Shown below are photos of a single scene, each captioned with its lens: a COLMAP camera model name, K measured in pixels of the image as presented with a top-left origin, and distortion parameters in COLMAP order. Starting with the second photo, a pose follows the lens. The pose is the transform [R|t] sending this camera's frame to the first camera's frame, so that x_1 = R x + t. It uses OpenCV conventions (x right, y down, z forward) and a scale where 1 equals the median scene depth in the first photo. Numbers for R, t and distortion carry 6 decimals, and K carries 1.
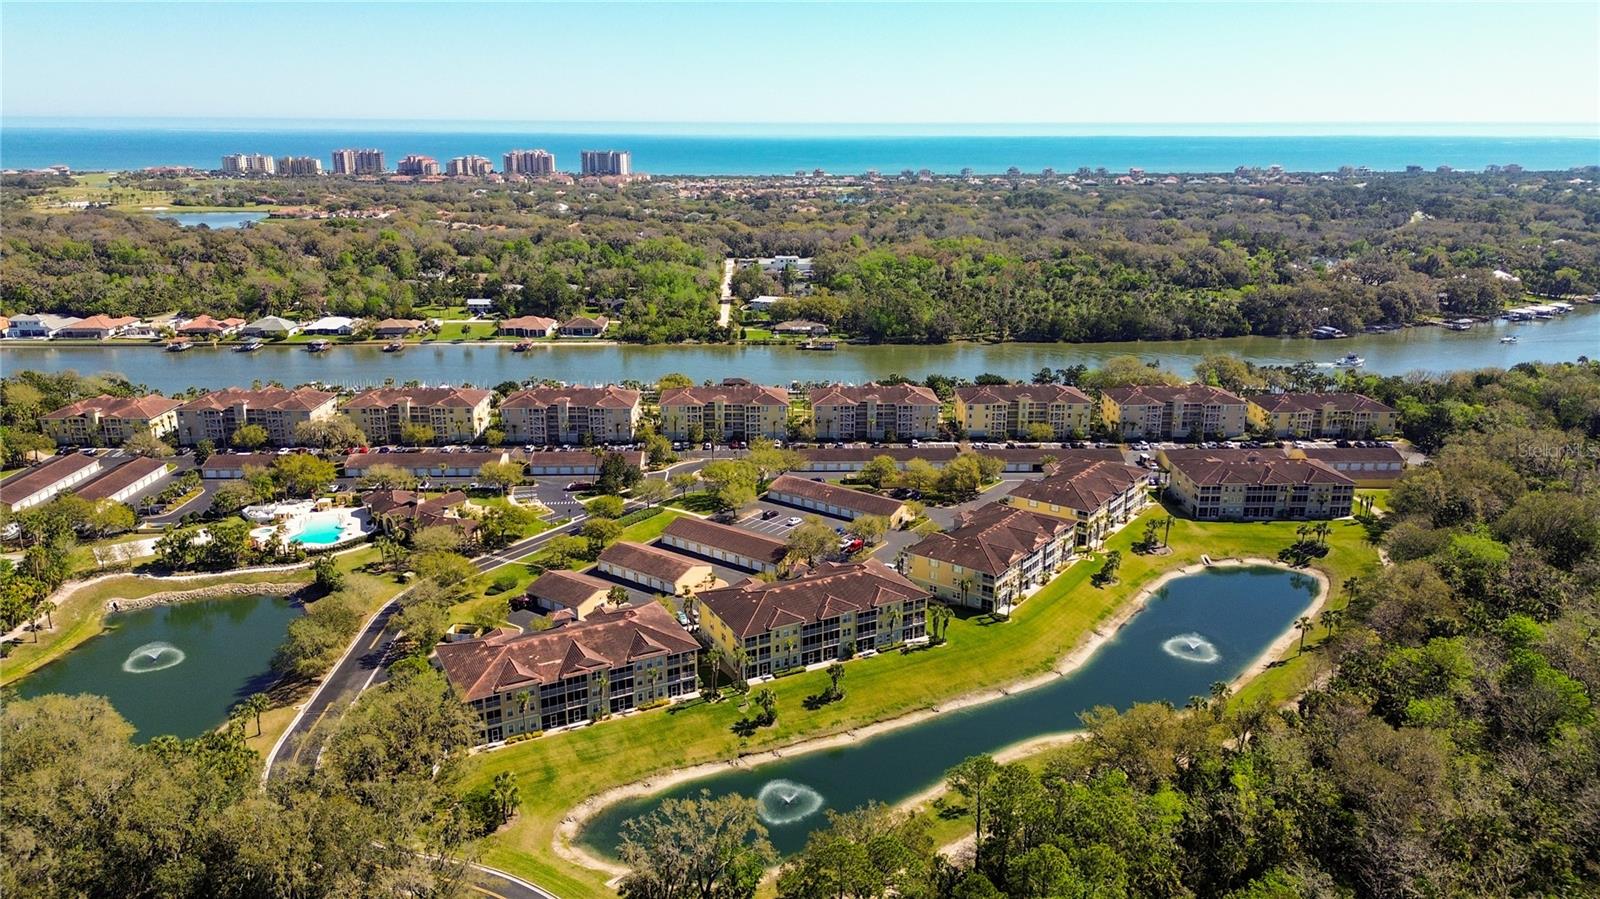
lens RADIAL K [[1125.0, 0, 800.0], [0, 1125.0, 449.5], [0, 0, 1]] dist [0.093958, -0.107813]
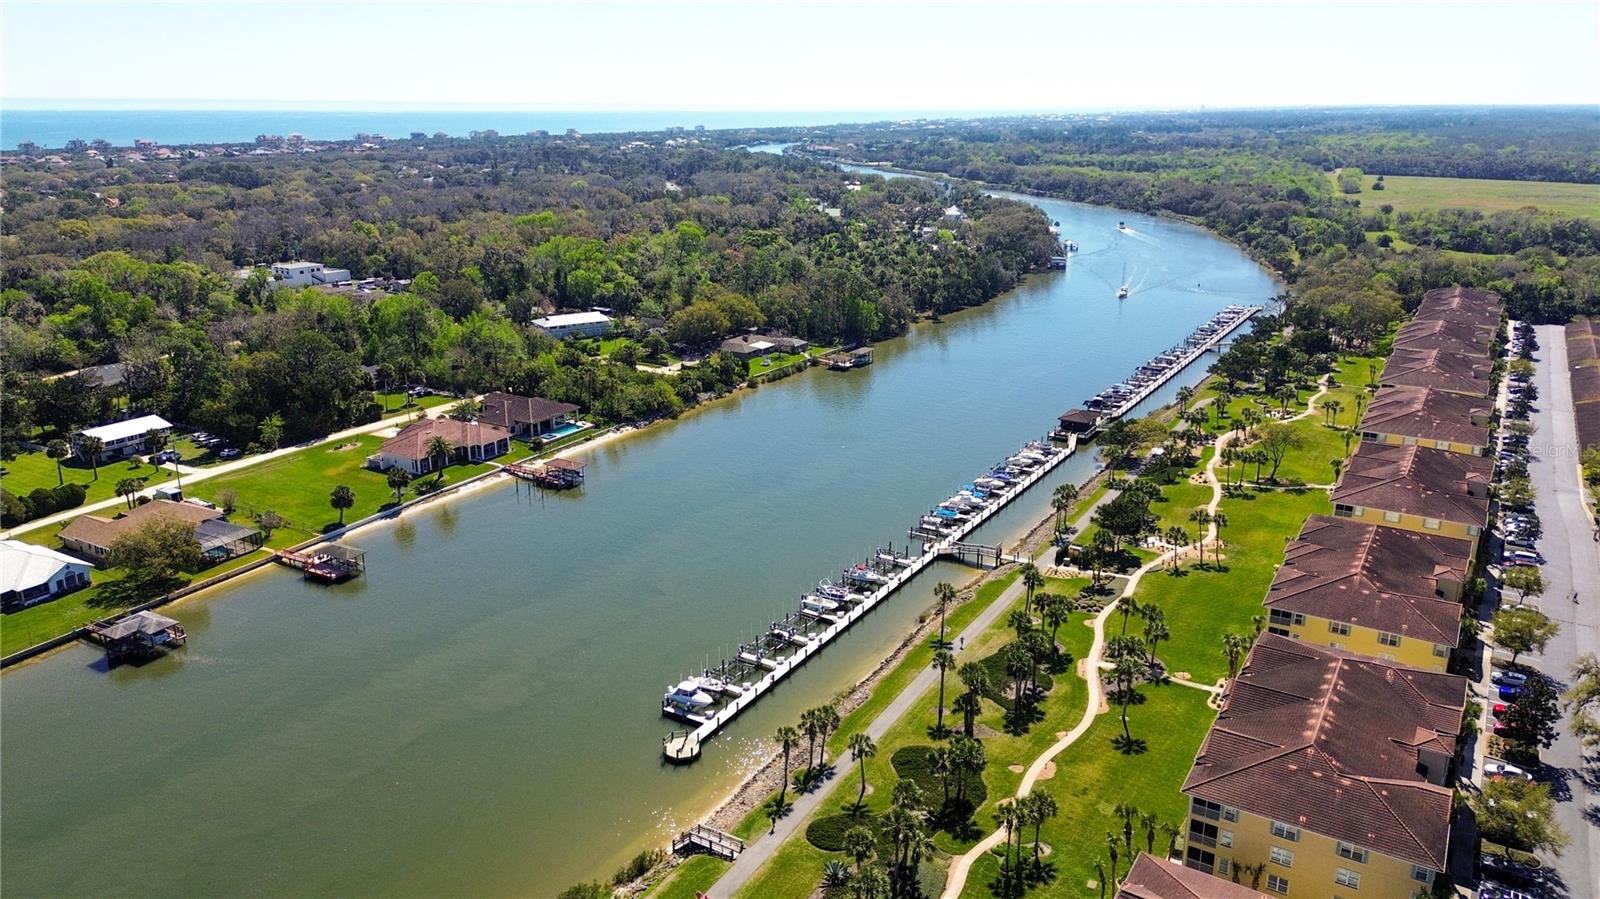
lens RADIAL K [[1125.0, 0, 800.0], [0, 1125.0, 449.5], [0, 0, 1]] dist [0.093958, -0.107813]
pose [[0.547663, -0.245827, 0.799771, -0.550174], [0.231580, 0.963059, 0.137438, -0.139225], [-0.804012, 0.109941, 0.584360, 0.621575]]
